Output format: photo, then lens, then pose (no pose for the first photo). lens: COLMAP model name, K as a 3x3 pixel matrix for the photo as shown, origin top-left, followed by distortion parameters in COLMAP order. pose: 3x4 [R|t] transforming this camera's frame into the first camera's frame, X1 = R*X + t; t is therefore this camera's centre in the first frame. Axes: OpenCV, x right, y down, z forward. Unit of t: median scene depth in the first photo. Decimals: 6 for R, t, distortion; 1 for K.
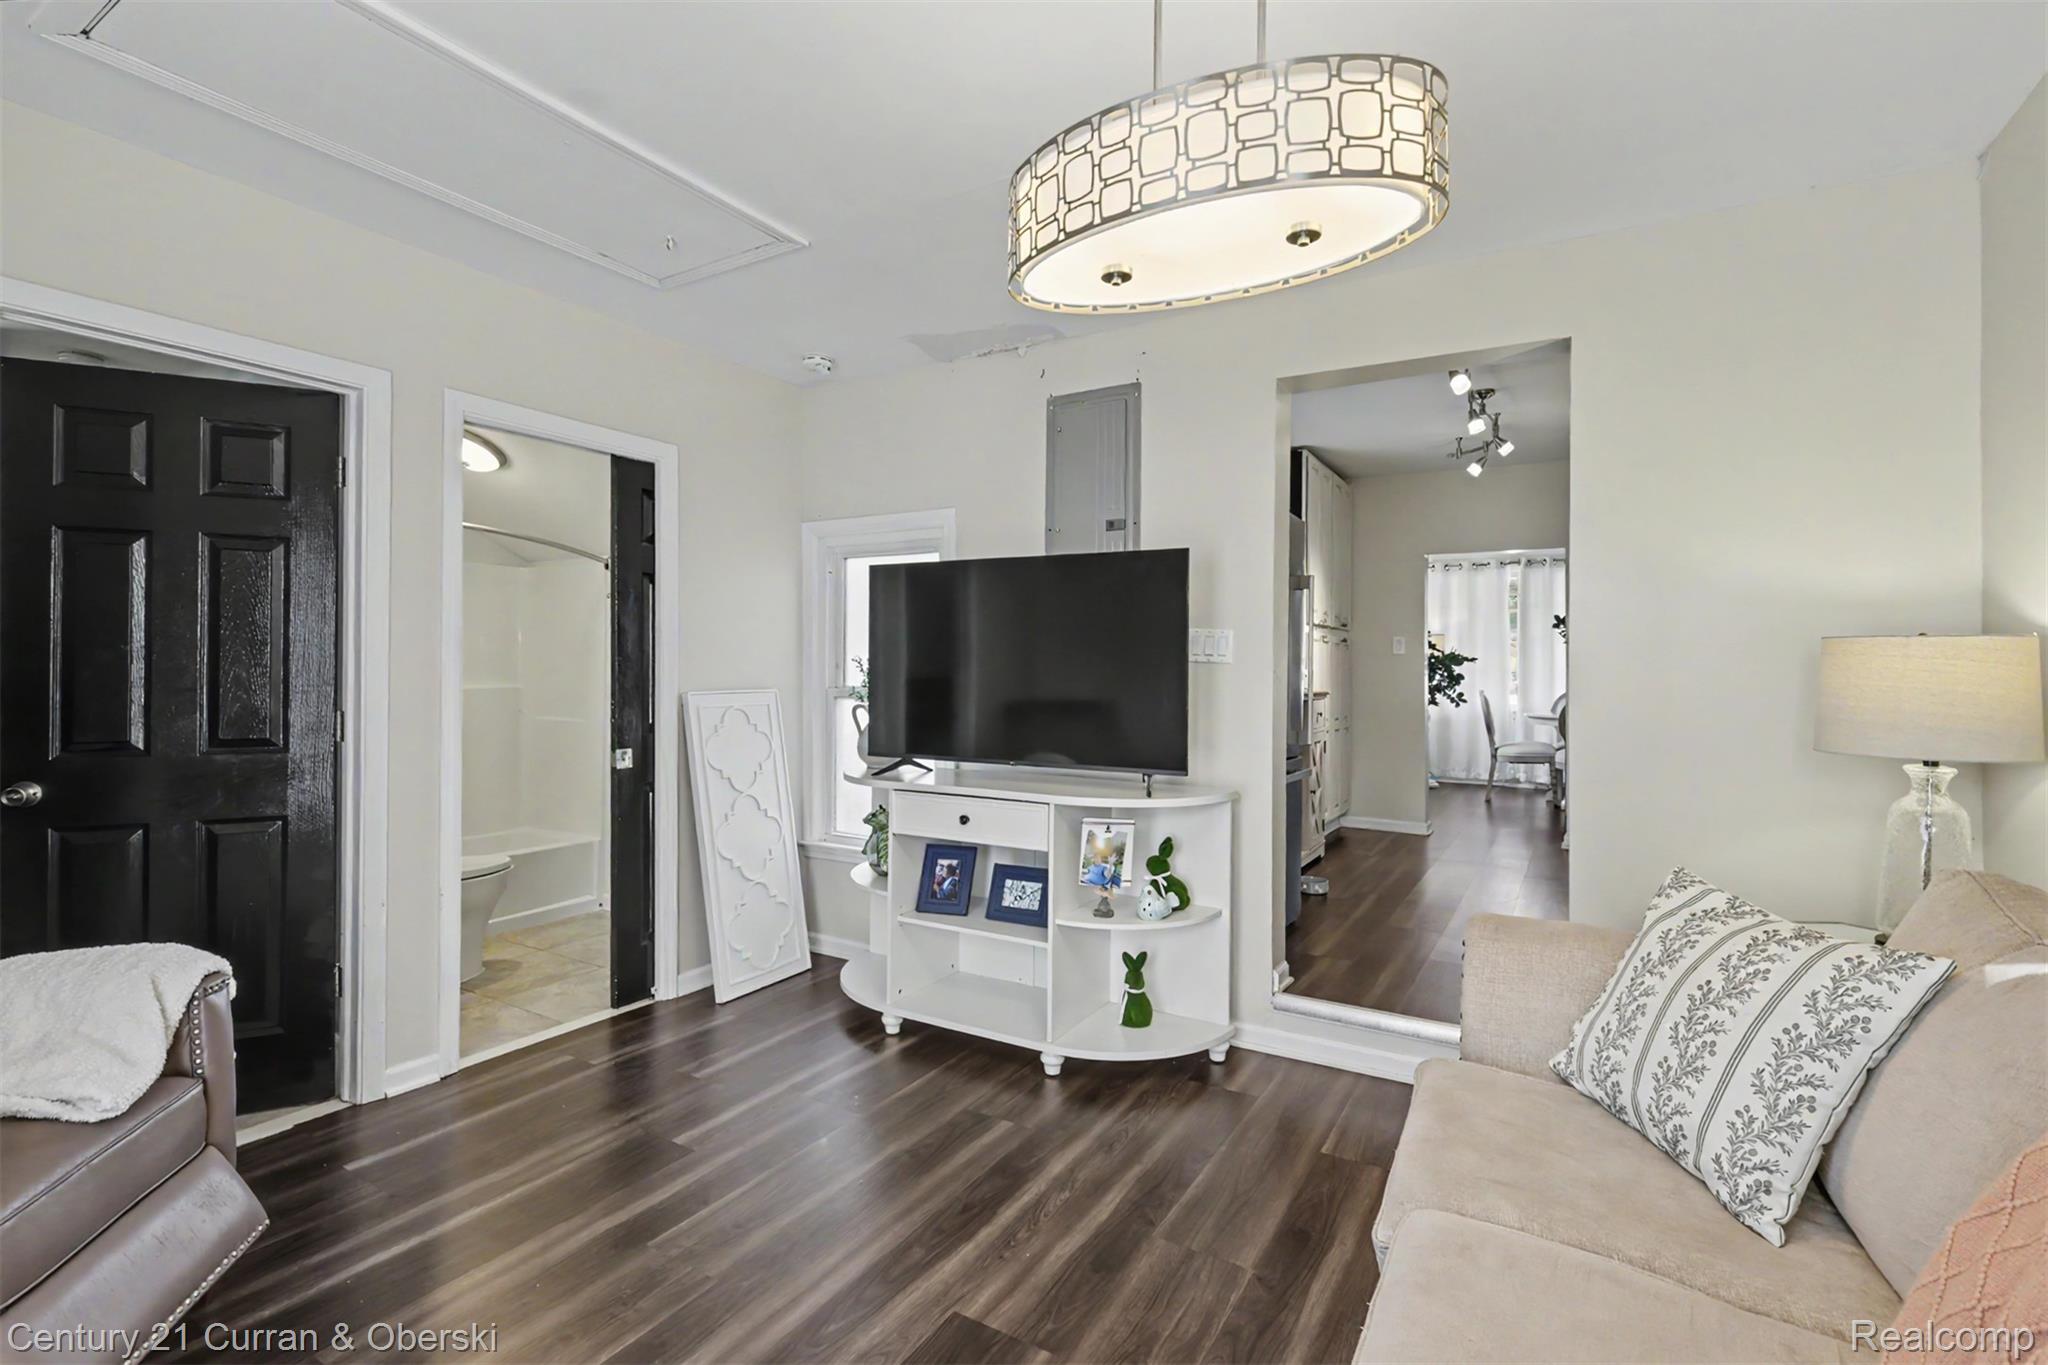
lens RADIAL K [[926.1, 0, 1026.1], [0, 926.1, 673.0], [0, 0, 1]] dist [0.000630, 0.000652]
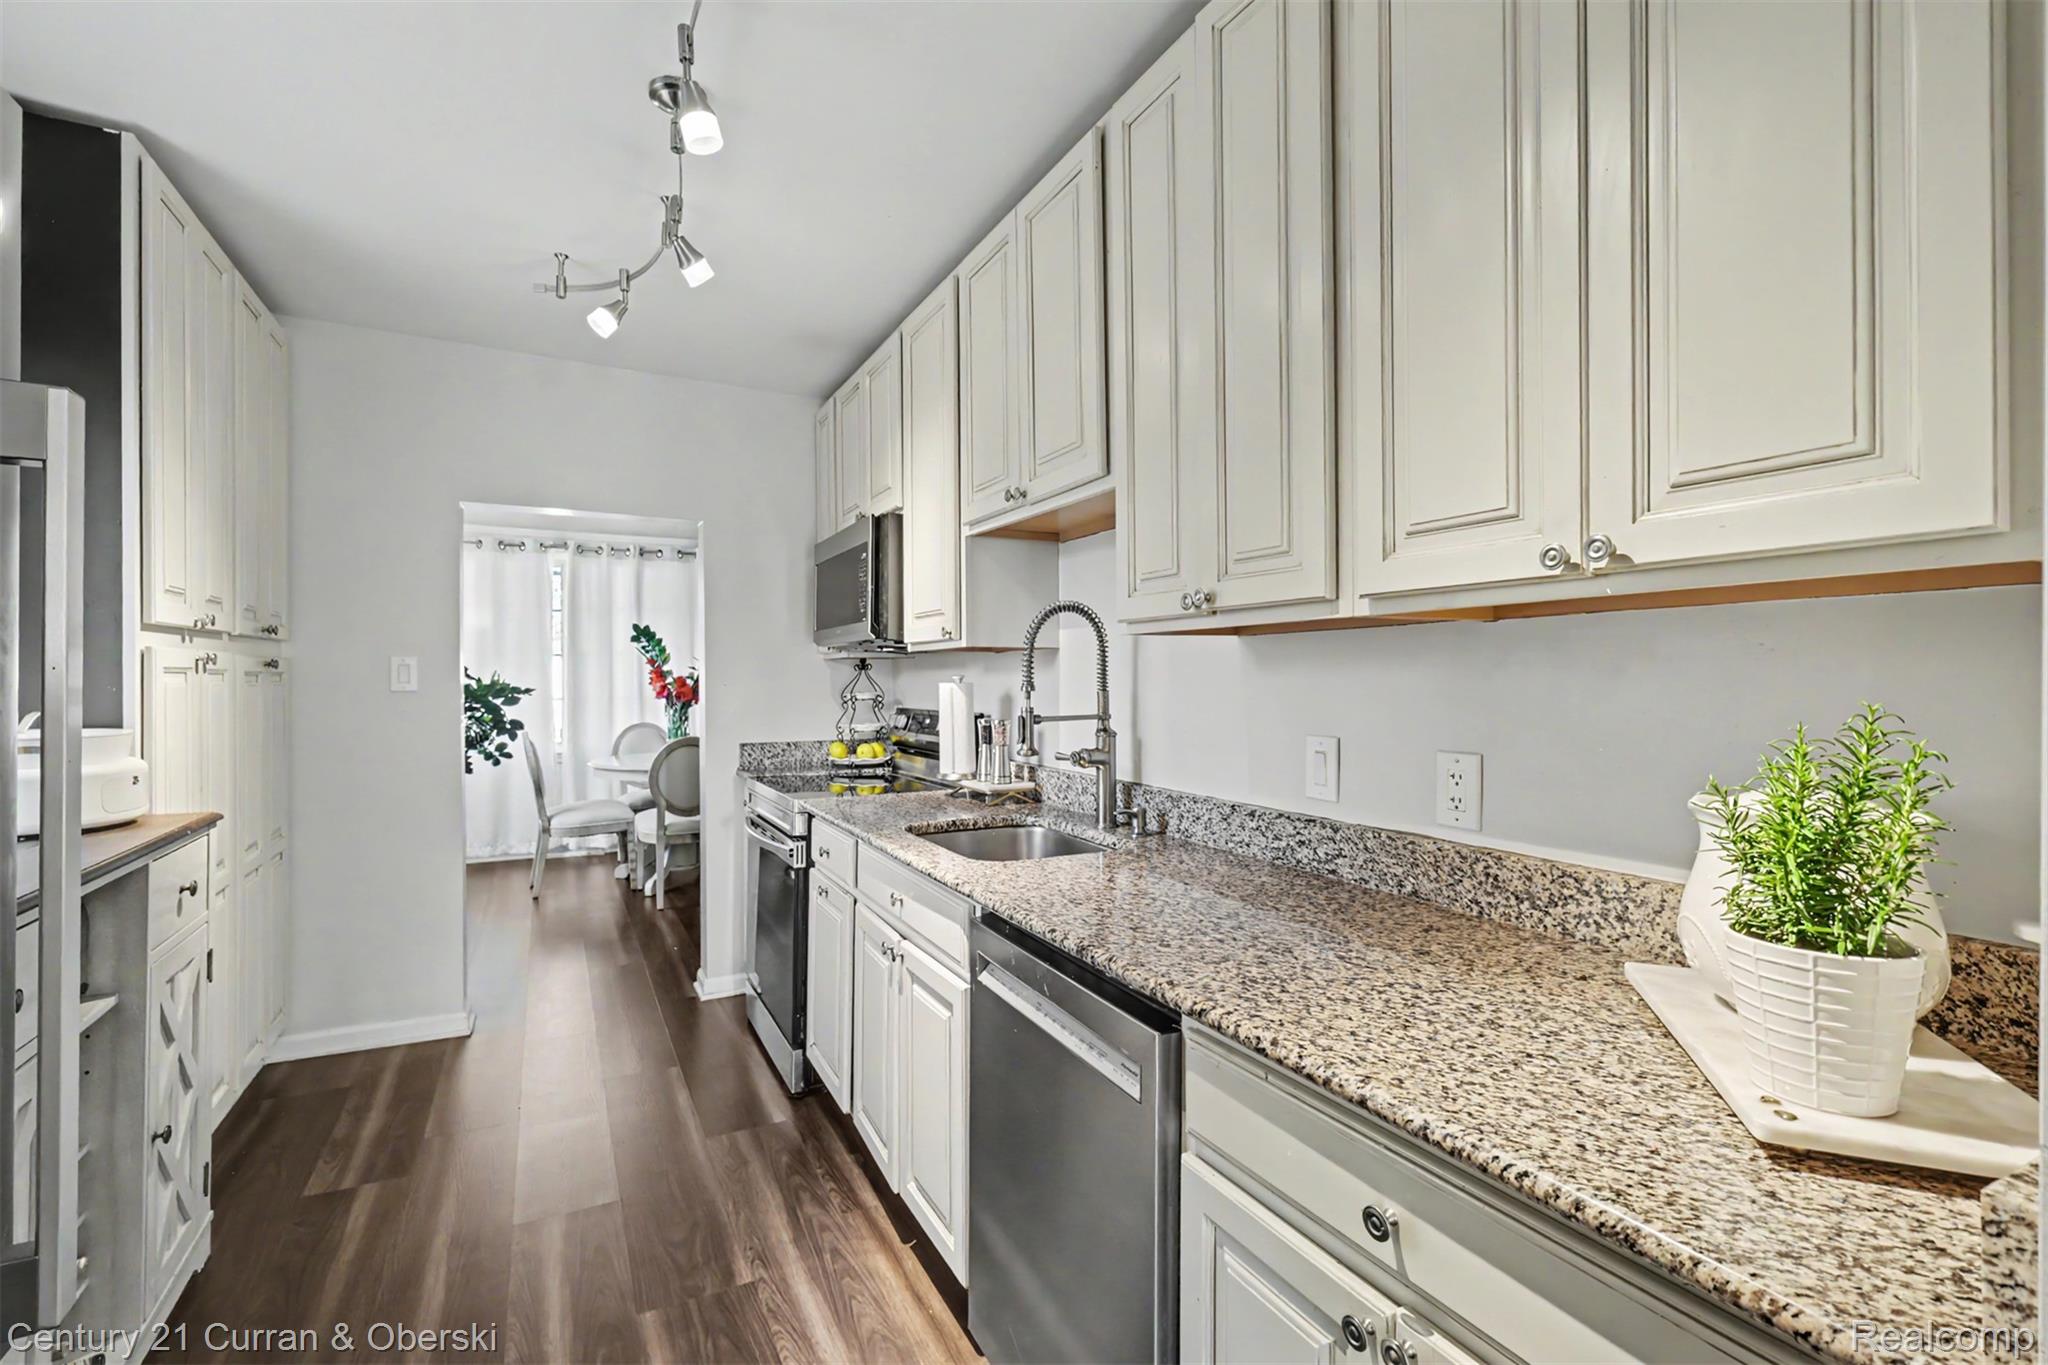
lens RADIAL K [[907.8, 0, 1036.2], [0, 907.8, 678.8], [0, 0, 1]] dist [-0.000782, 0.000122]
pose [[0.508806, -0.007664, 0.860847, 0.143657], [0.002436, 0.999969, 0.007463, -0.027435], [-0.860878, -0.001700, 0.508809, 0.425919]]
